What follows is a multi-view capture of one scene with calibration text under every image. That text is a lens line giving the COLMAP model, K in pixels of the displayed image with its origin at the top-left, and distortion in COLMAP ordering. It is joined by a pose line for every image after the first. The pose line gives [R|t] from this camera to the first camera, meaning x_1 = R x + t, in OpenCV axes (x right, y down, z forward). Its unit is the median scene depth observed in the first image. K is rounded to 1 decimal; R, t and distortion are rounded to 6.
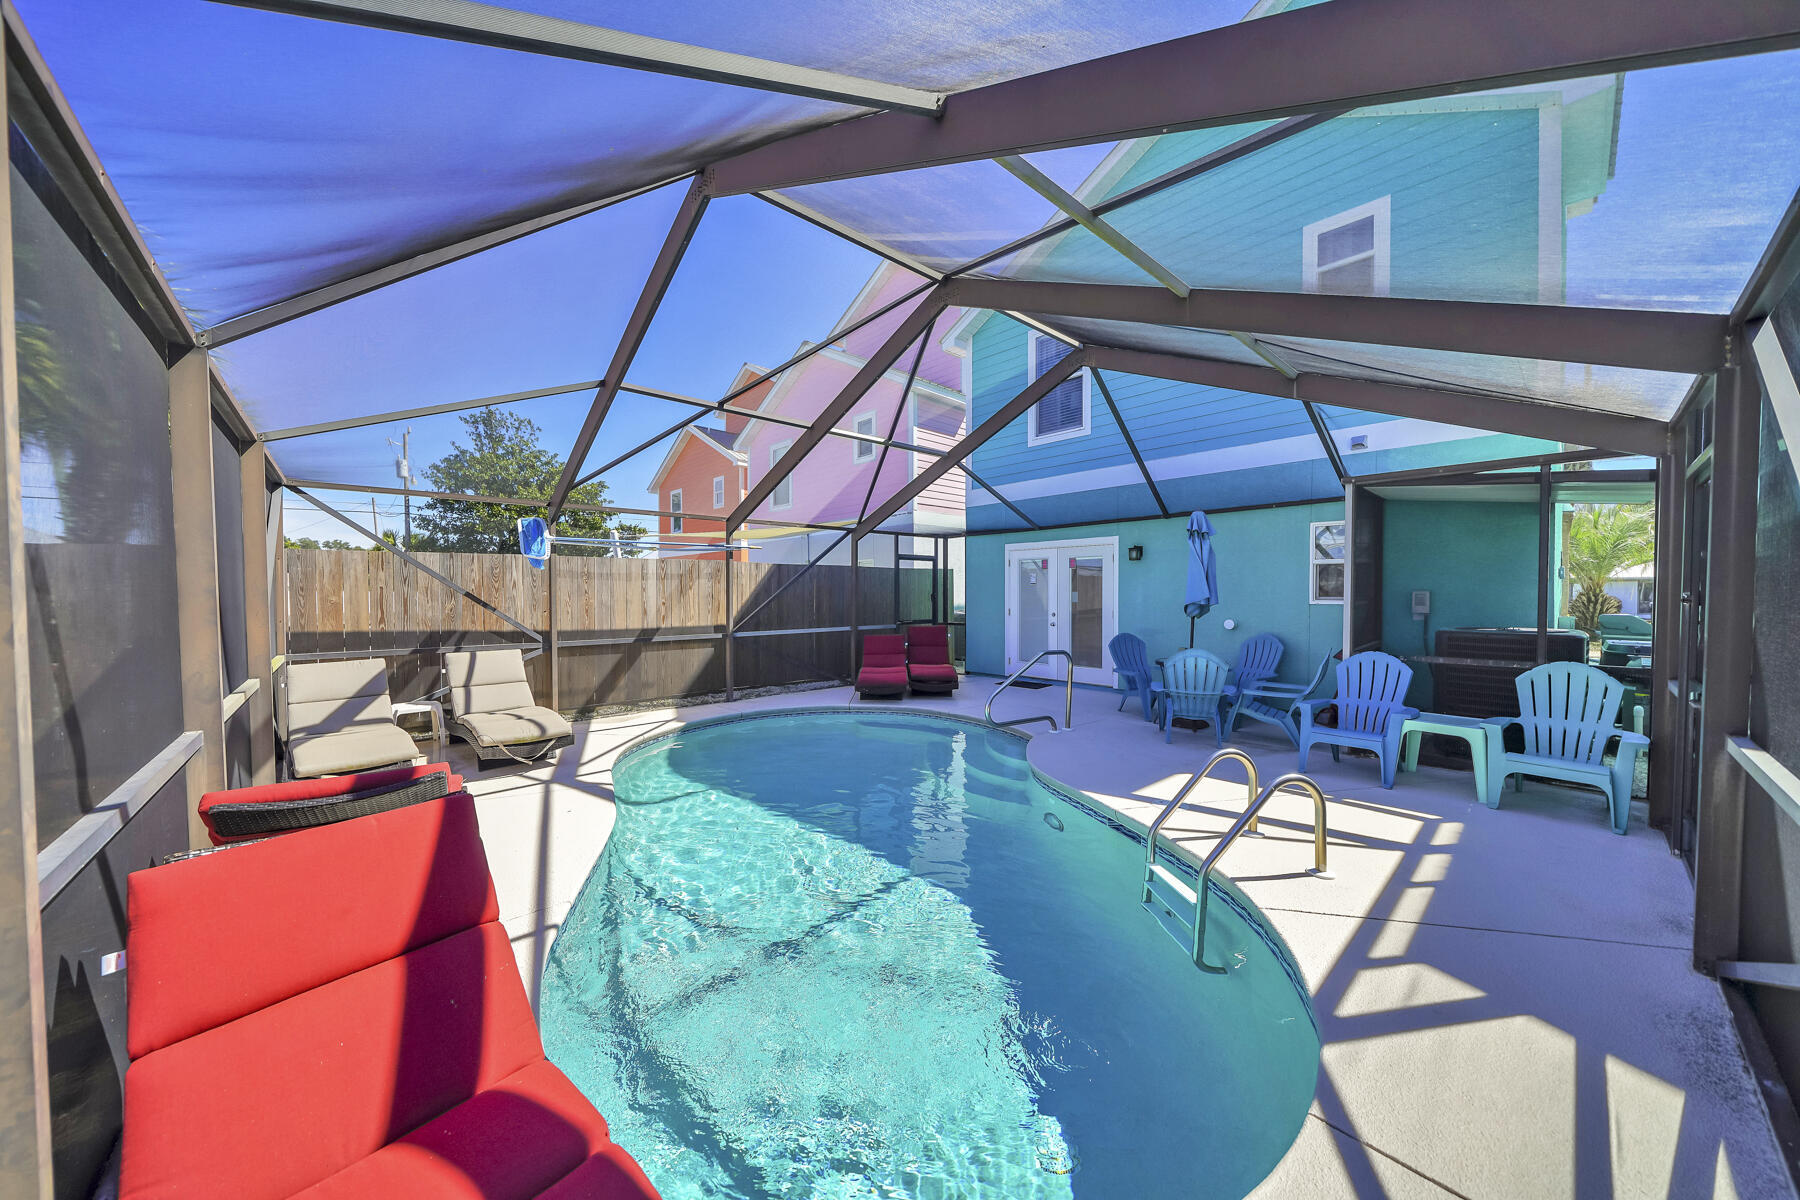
lens RADIAL K [[615.6, 0, 889.0], [0, 615.6, 601.4], [0, 0, 1]] dist [-0.002010, 0.000867]
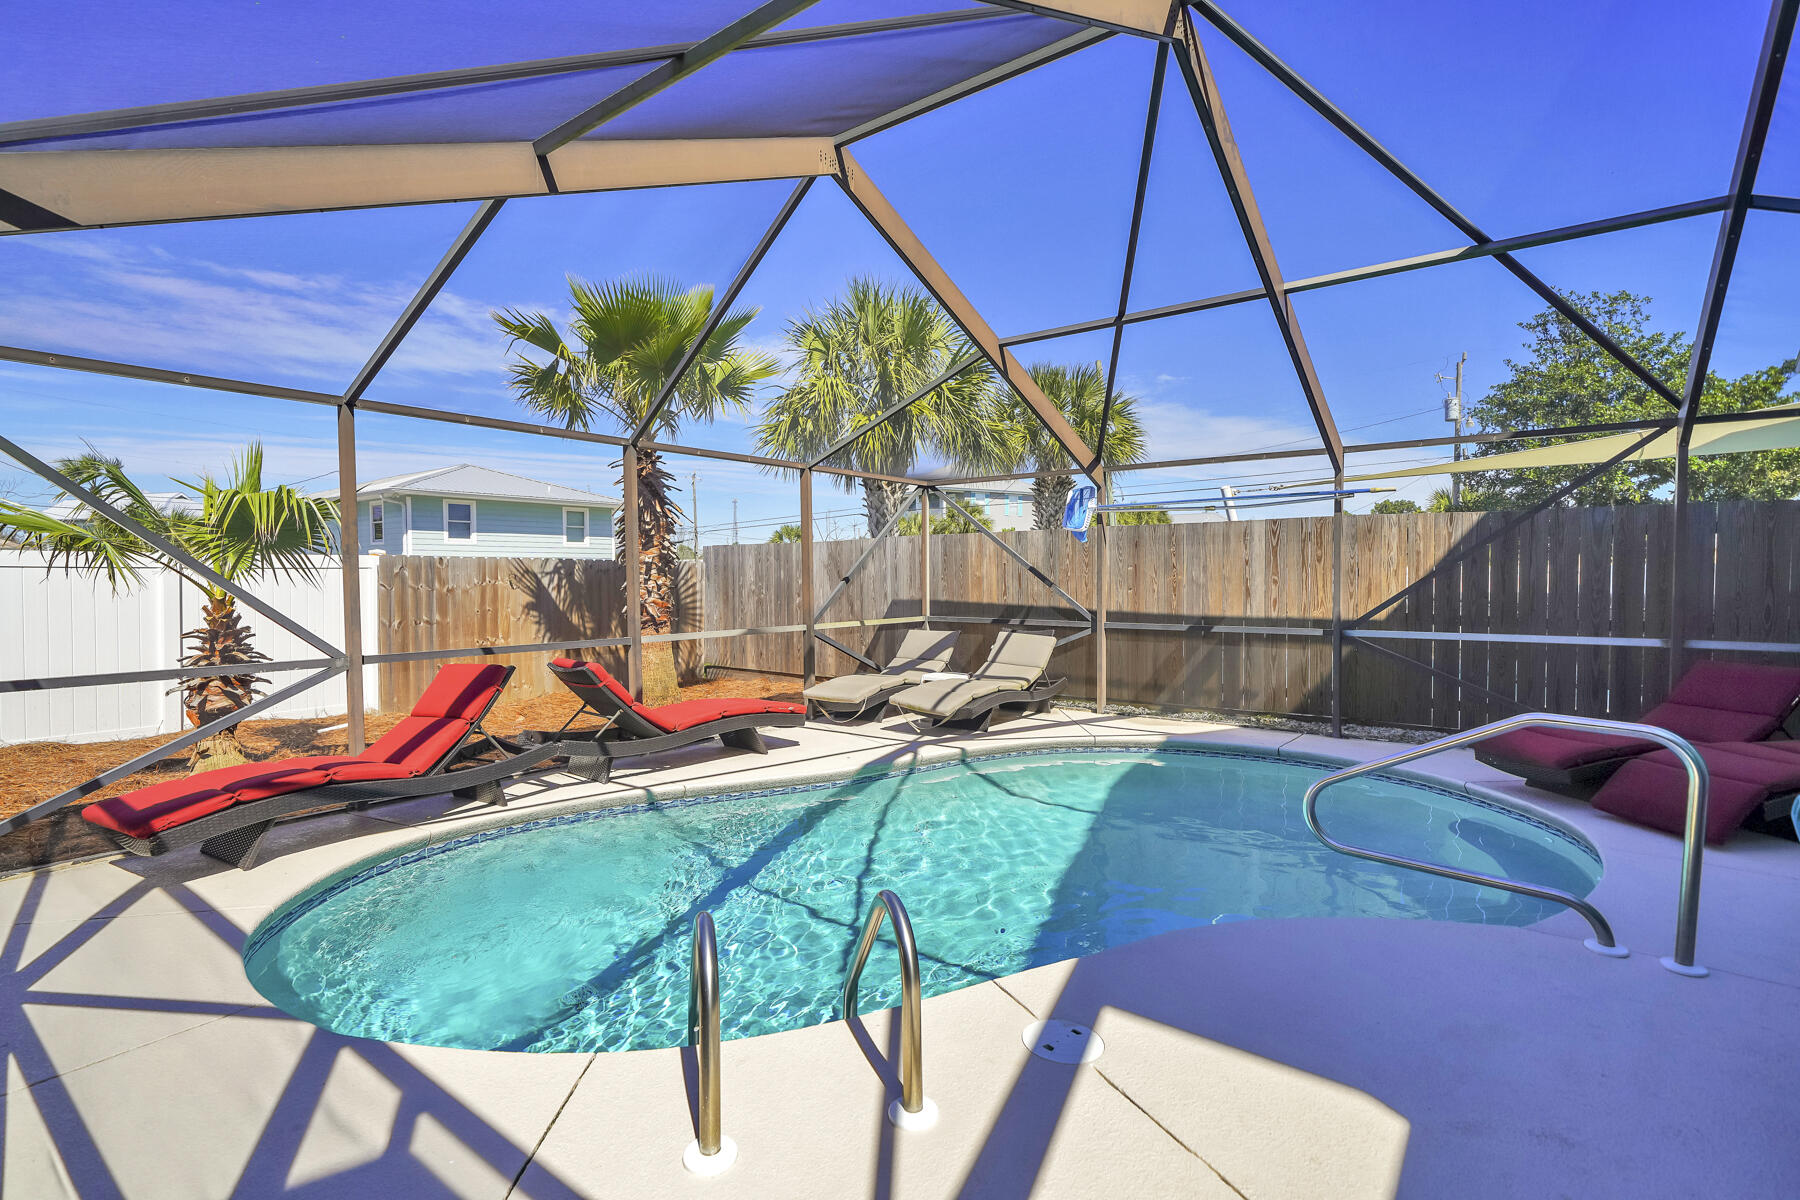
lens RADIAL K [[858.4, 0, 900.2], [0, 858.4, 607.7], [0, 0, 1]] dist [0.003551, 0.000562]
pose [[0.187511, 0.039801, -0.981456, 1.087374], [-0.010837, 0.999202, 0.038450, -0.001751], [0.982203, 0.003426, 0.187793, 0.818676]]
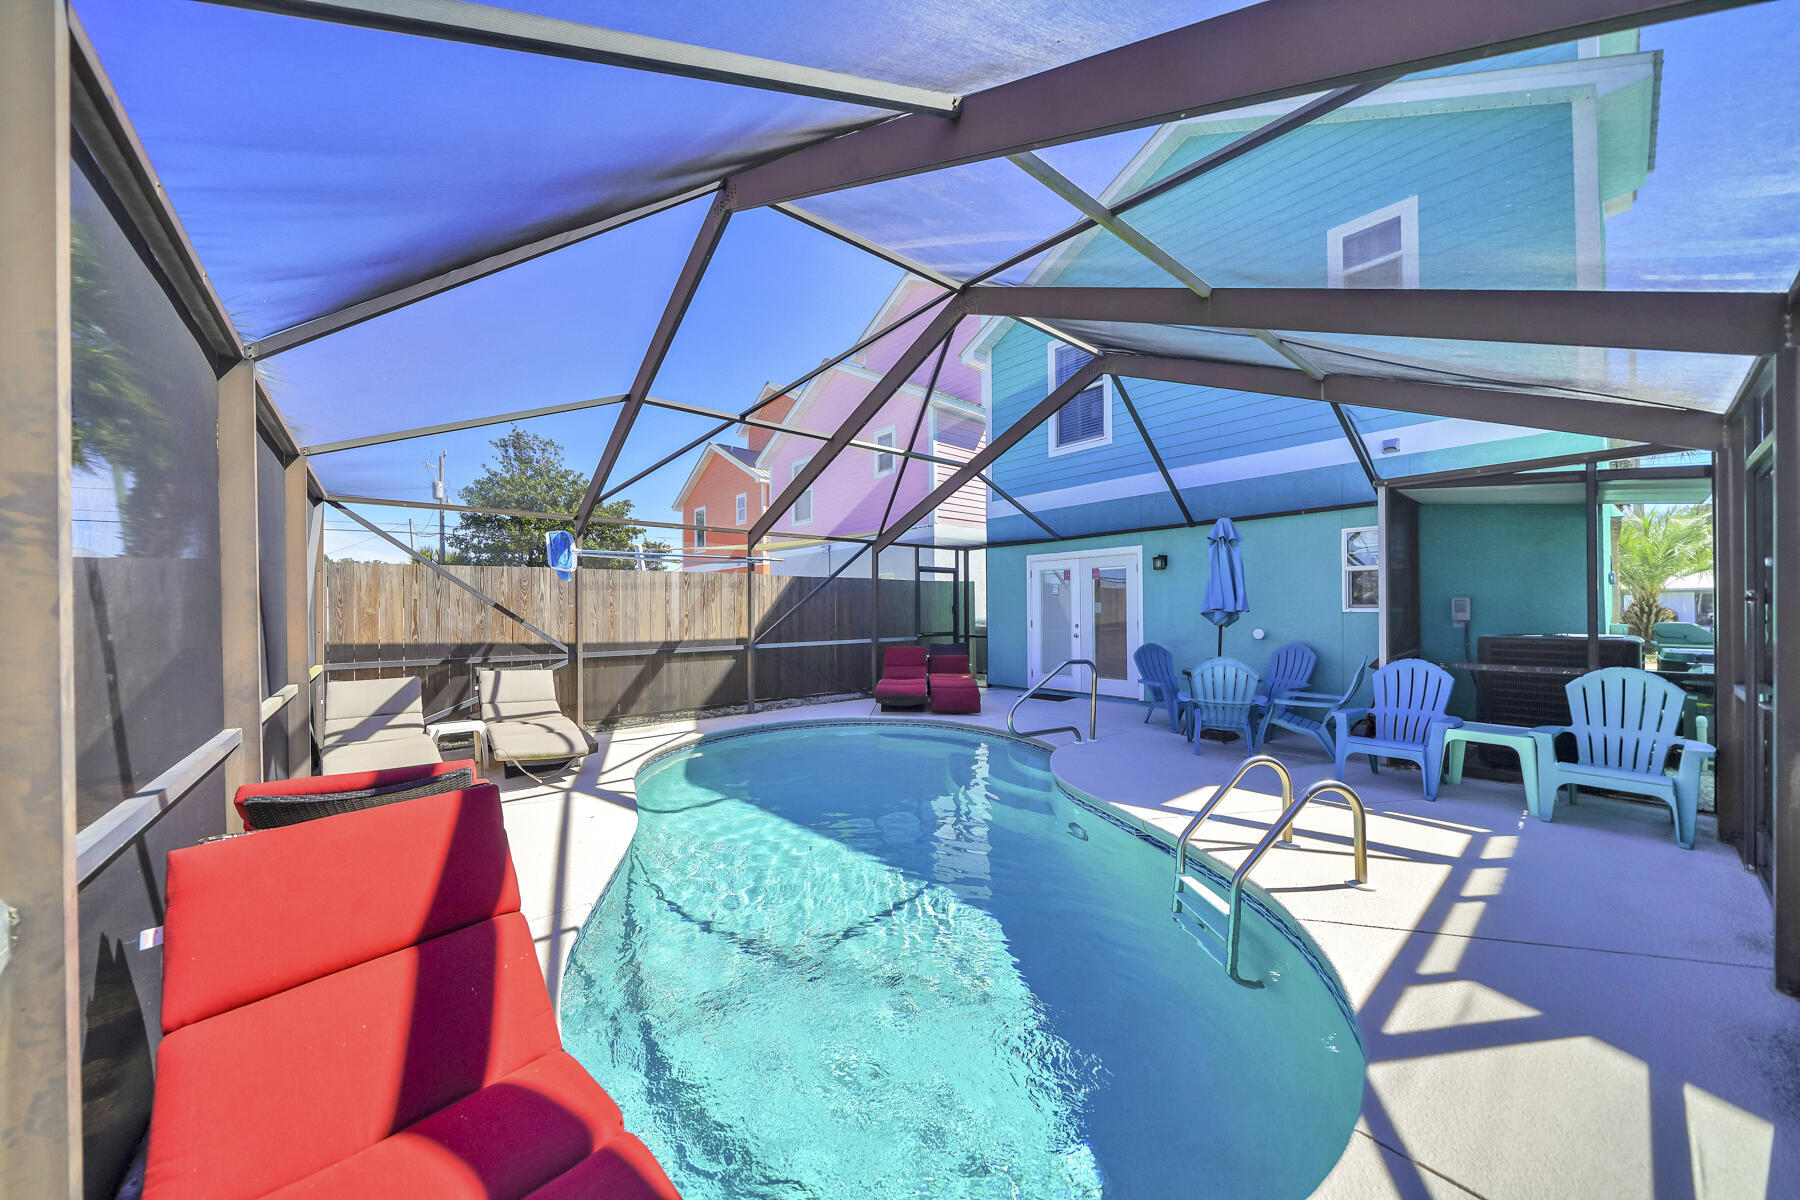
lens RADIAL K [[615.6, 0, 887.5], [0, 615.6, 602.6], [0, 0, 1]] dist [-0.002010, 0.000867]
pose [[0.999324, -0.005060, -0.036413, 0.001434], [0.004130, 0.999665, -0.025555, 0.017190], [0.036530, 0.025388, 0.999010, 0.003709]]
